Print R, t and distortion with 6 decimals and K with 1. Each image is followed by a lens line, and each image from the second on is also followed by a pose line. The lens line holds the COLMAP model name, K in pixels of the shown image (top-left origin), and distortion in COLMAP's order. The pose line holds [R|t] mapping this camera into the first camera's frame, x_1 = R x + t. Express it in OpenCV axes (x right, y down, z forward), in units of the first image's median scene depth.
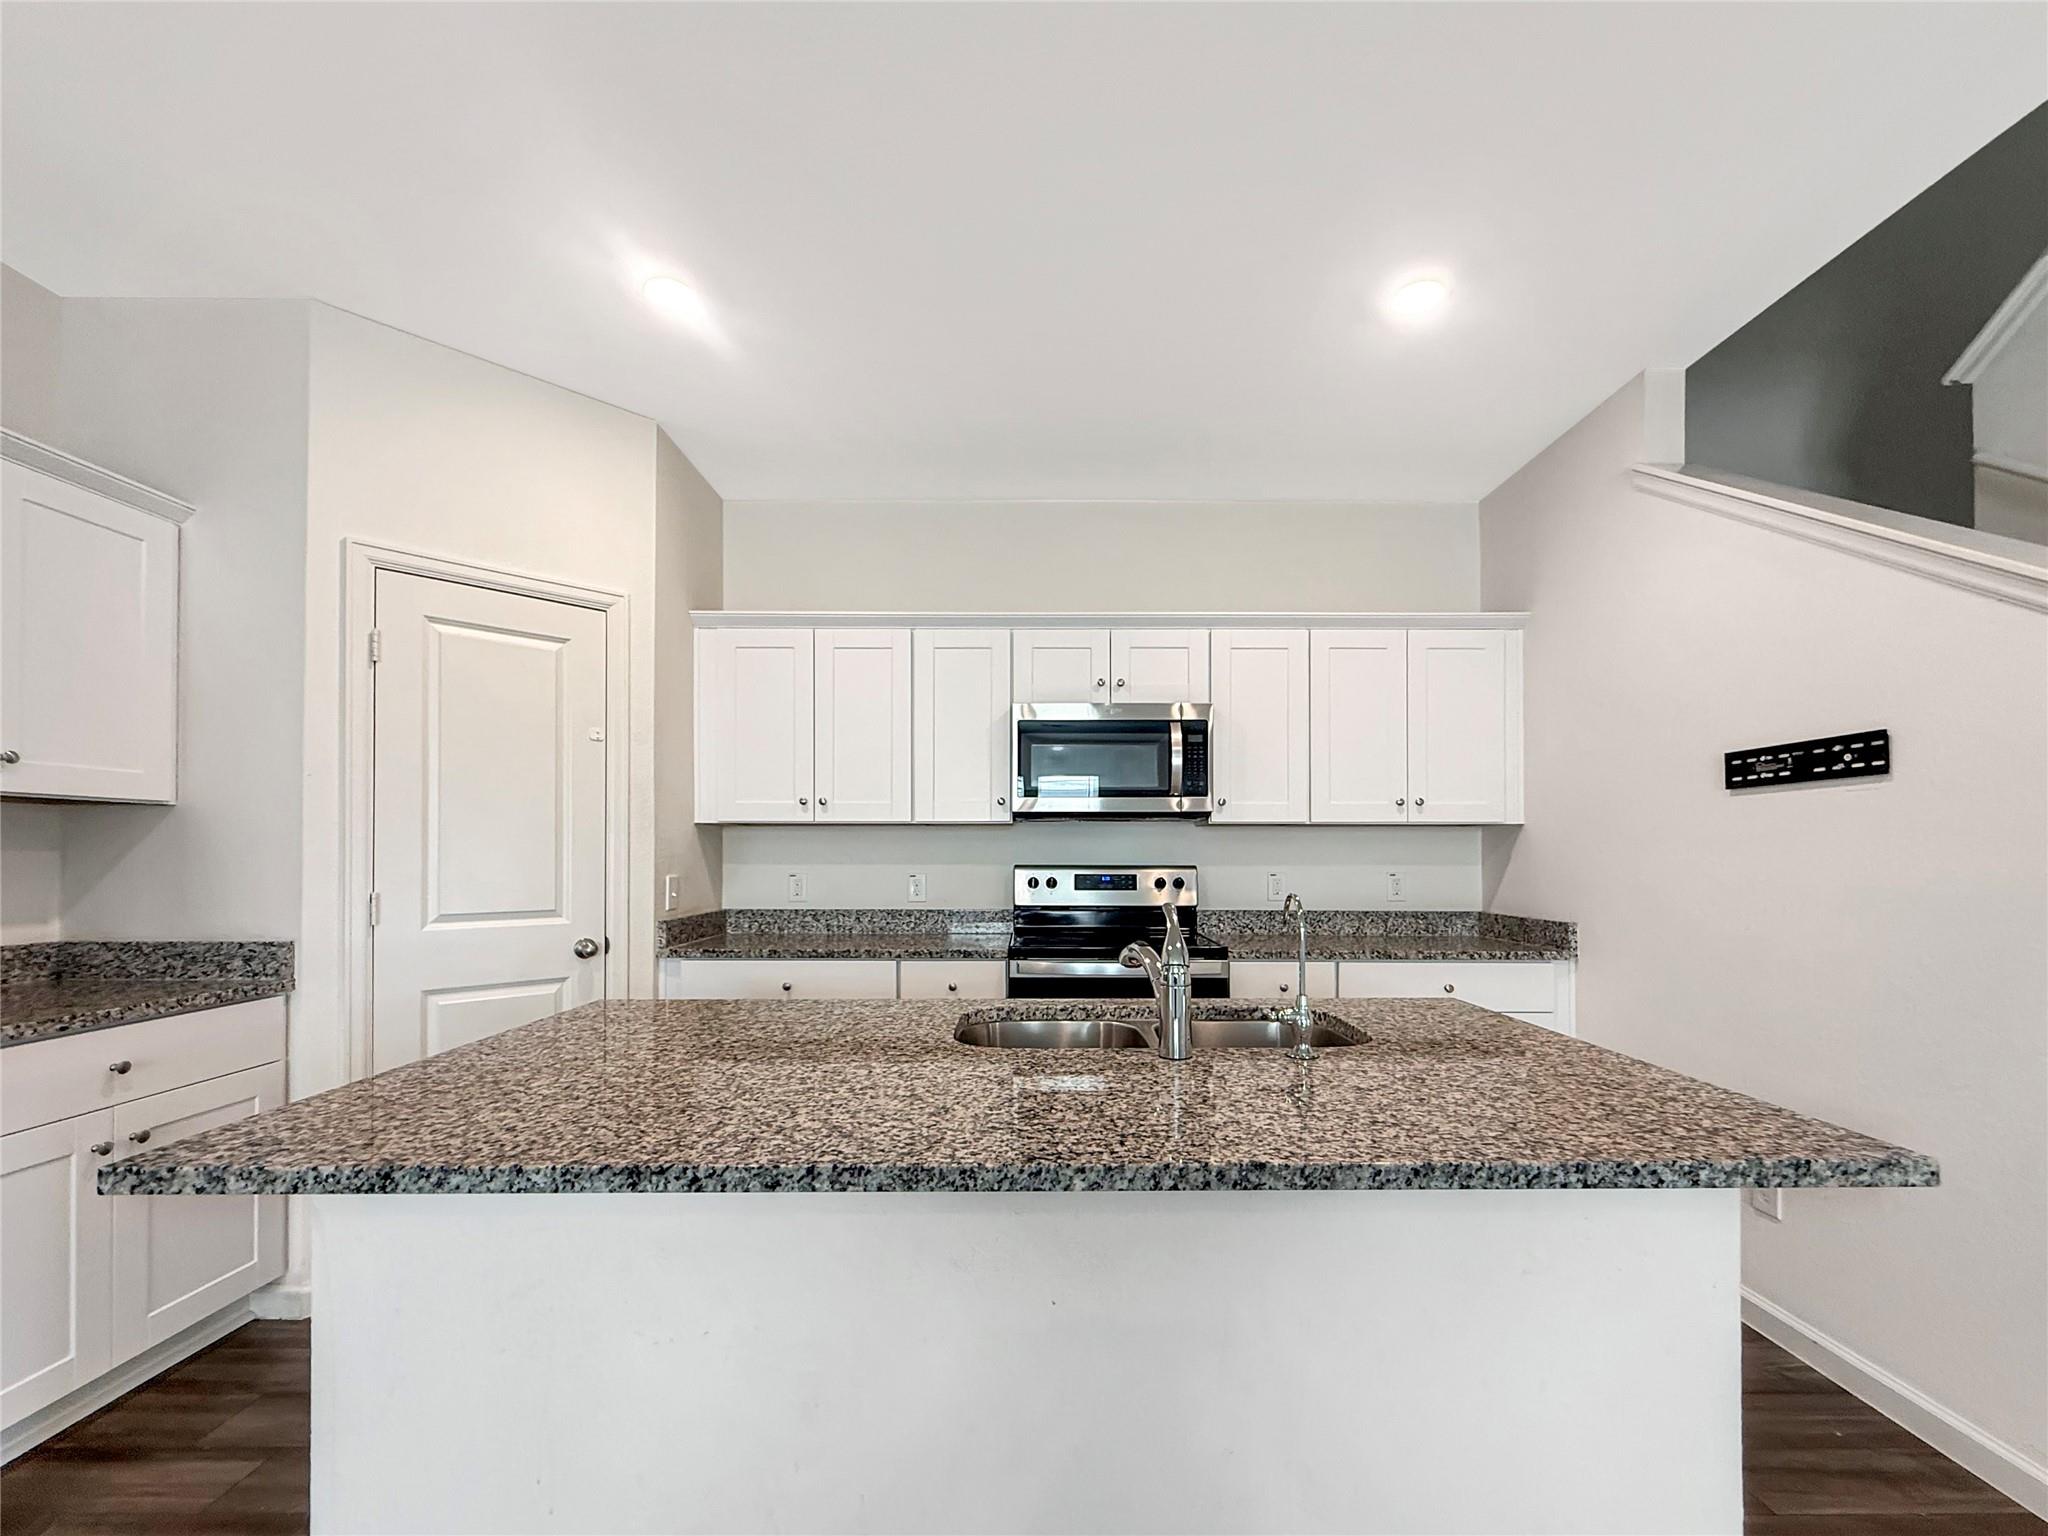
lens RADIAL K [[874.6, 0, 1037.1], [0, 874.6, 860.4], [0, 0, 1]] dist [-0.000175, 0.000350]
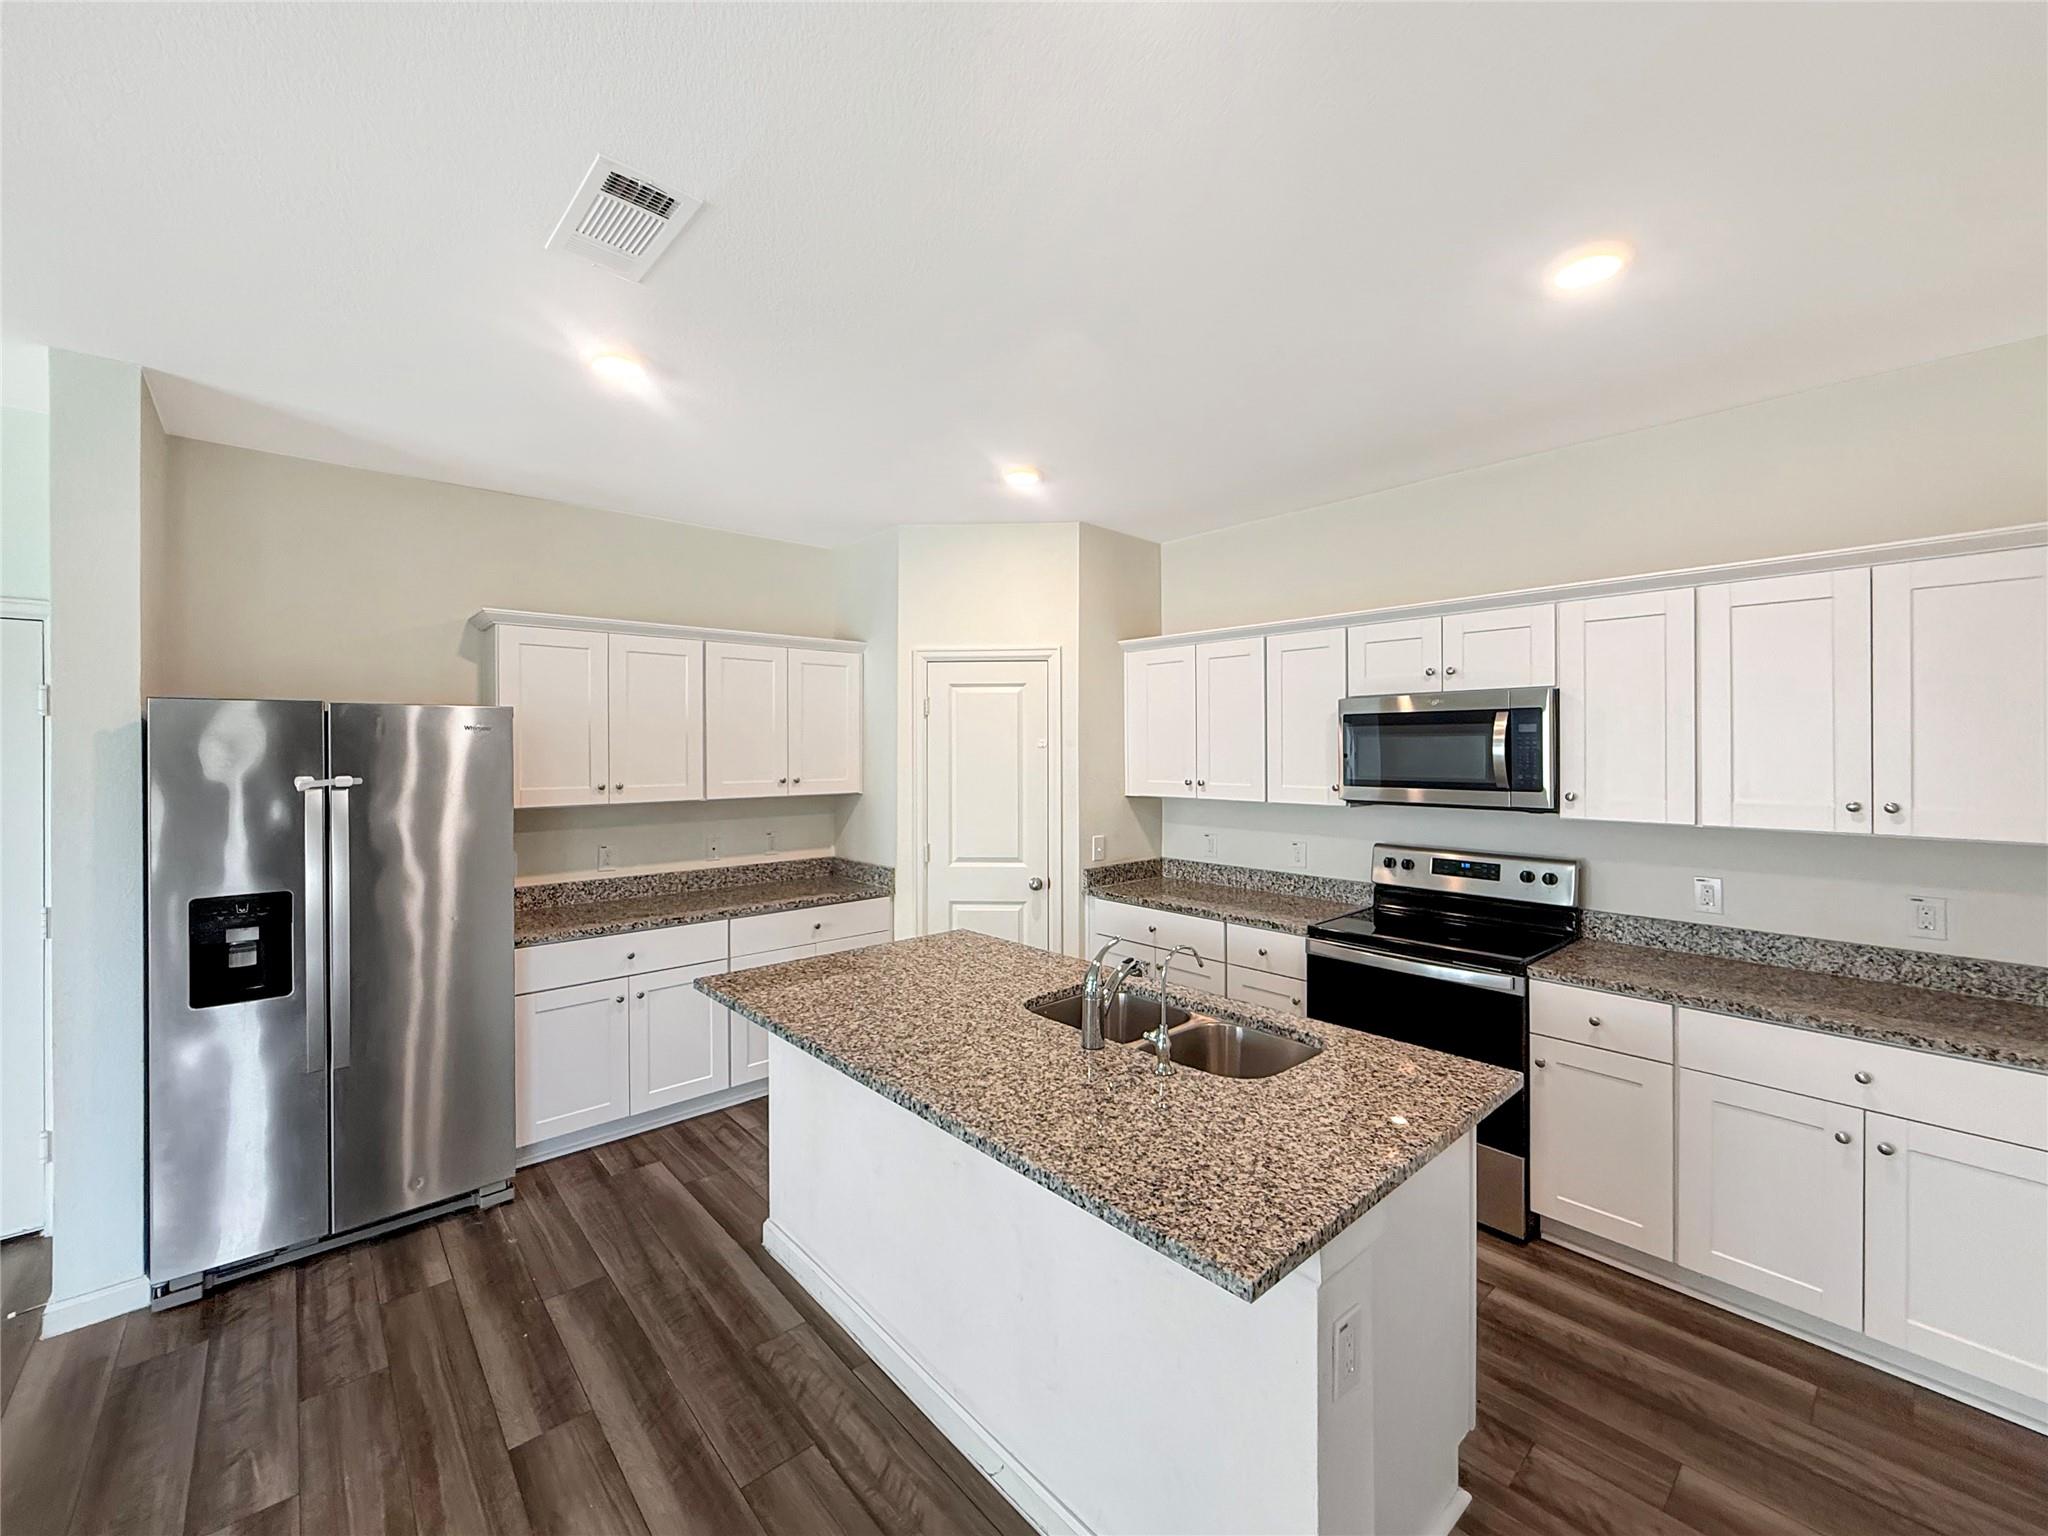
lens RADIAL K [[815.6, 0, 951.7], [0, 815.6, 768.4], [0, 0, 1]] dist [-0.001851, -0.000280]
pose [[0.630977, 0.003016, -0.775796, 0.561918], [0.005499, 0.999950, 0.008359, -0.129916], [0.775782, -0.009540, 0.630928, -0.008674]]
